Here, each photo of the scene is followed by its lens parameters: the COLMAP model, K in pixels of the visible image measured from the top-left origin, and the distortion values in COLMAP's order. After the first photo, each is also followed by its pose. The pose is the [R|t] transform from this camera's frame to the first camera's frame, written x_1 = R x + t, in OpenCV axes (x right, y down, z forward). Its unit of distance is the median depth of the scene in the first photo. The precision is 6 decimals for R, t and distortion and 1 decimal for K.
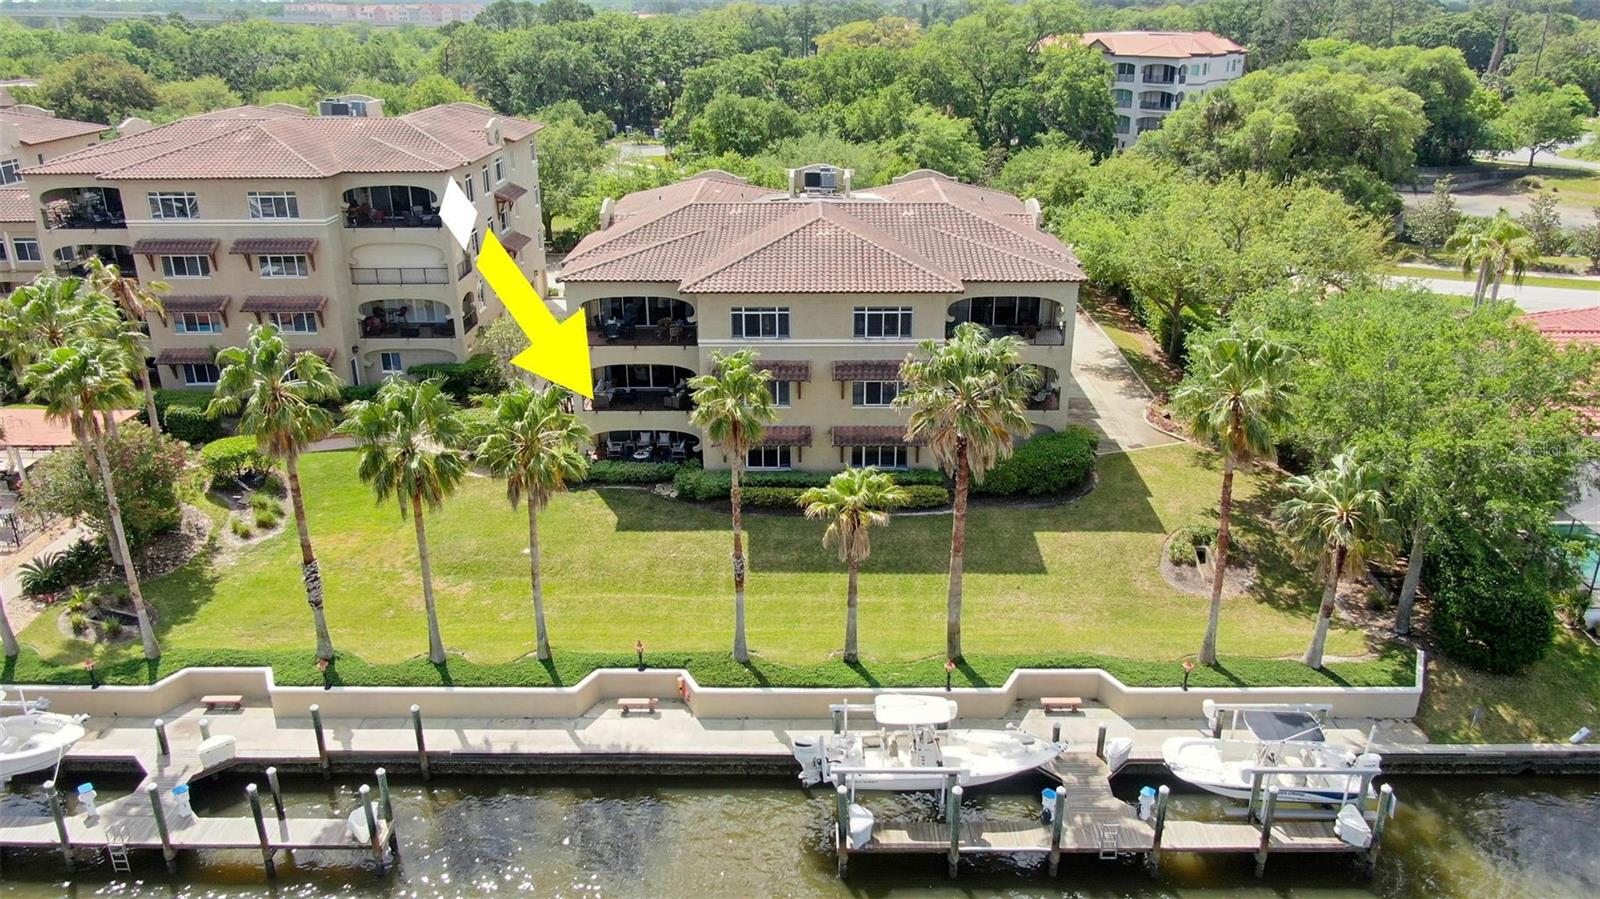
lens RADIAL K [[1149.1, 0, 796.8], [0, 1149.1, 455.8], [0, 0, 1]] dist [-0.018754, 0.008159]
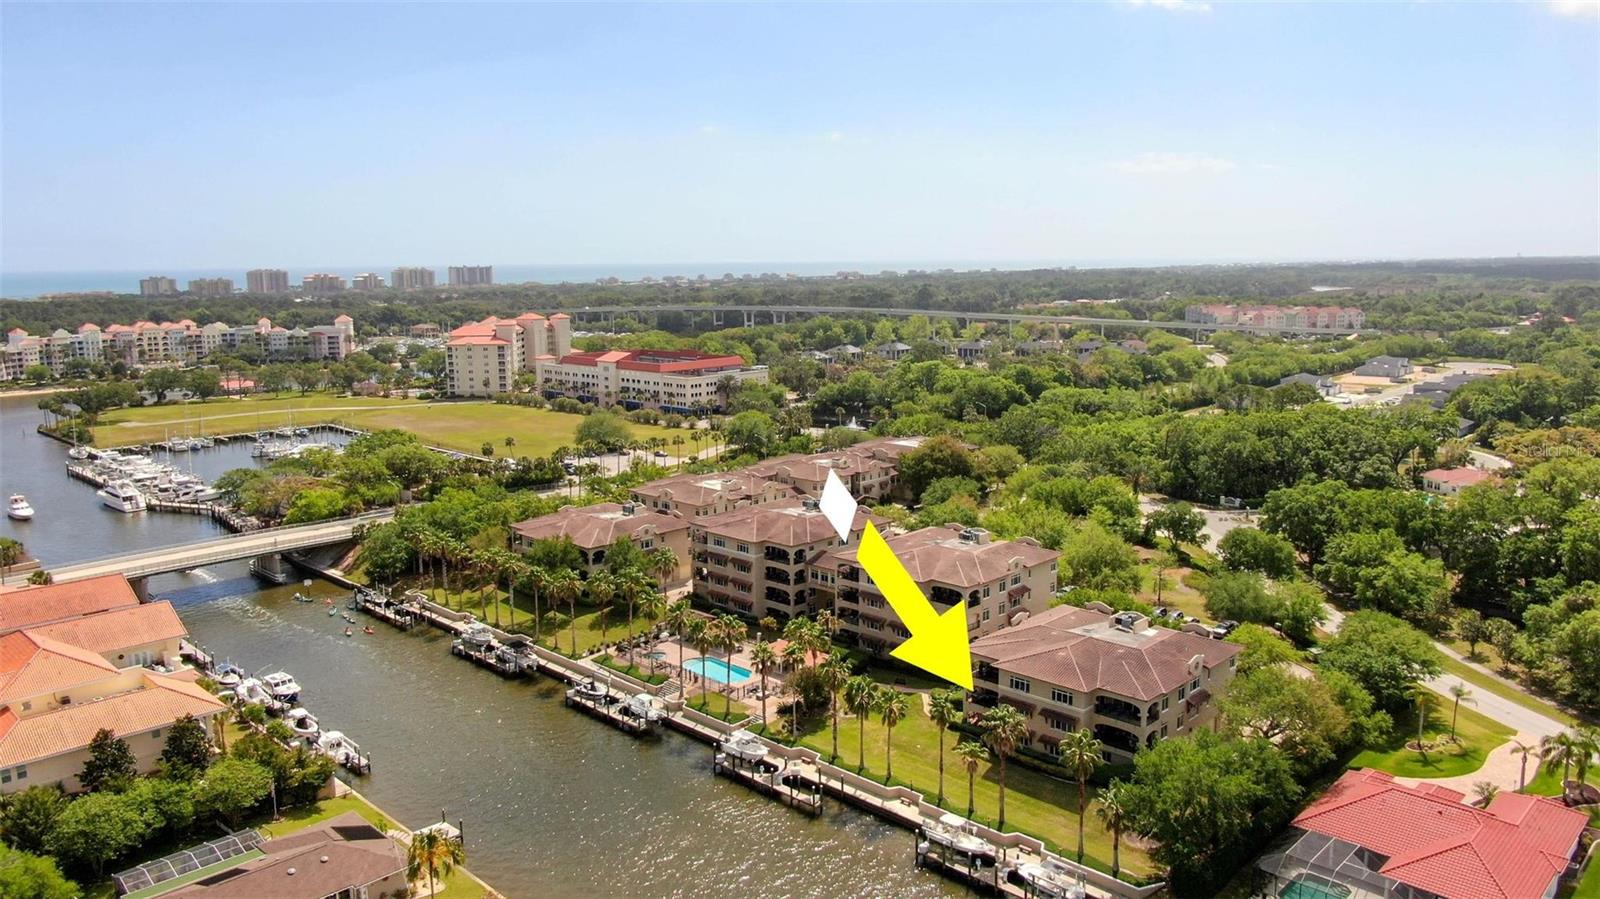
lens RADIAL K [[1149.1, 0, 799.9], [0, 1149.1, 439.2], [0, 0, 1]] dist [-0.018754, 0.008159]
pose [[0.722437, 0.103251, -0.683684, 1.318394], [-0.249147, 0.961238, -0.118102, -0.220939], [0.644989, 0.255659, 0.720158, -1.294134]]
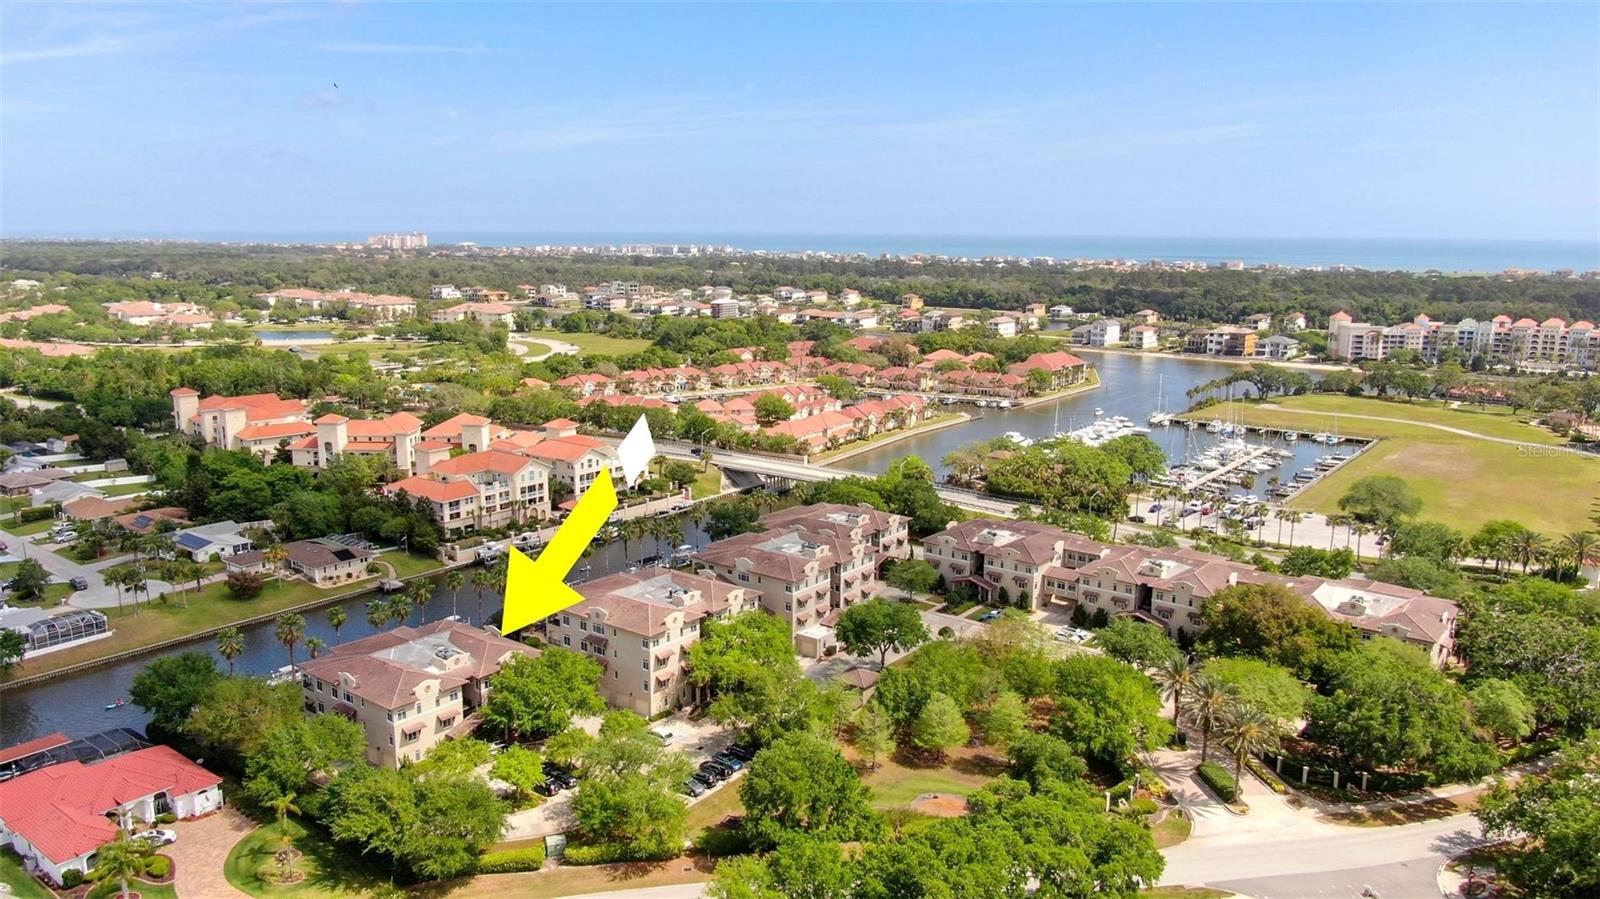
lens RADIAL K [[1149.1, 0, 800.7], [0, 1149.1, 450.1], [0, 0, 1]] dist [-0.018754, 0.008159]
pose [[-0.604442, 0.150034, -0.782394, 1.788785], [-0.300034, 0.866918, 0.398035, -2.323509], [0.737990, 0.475334, -0.478987, 3.268650]]
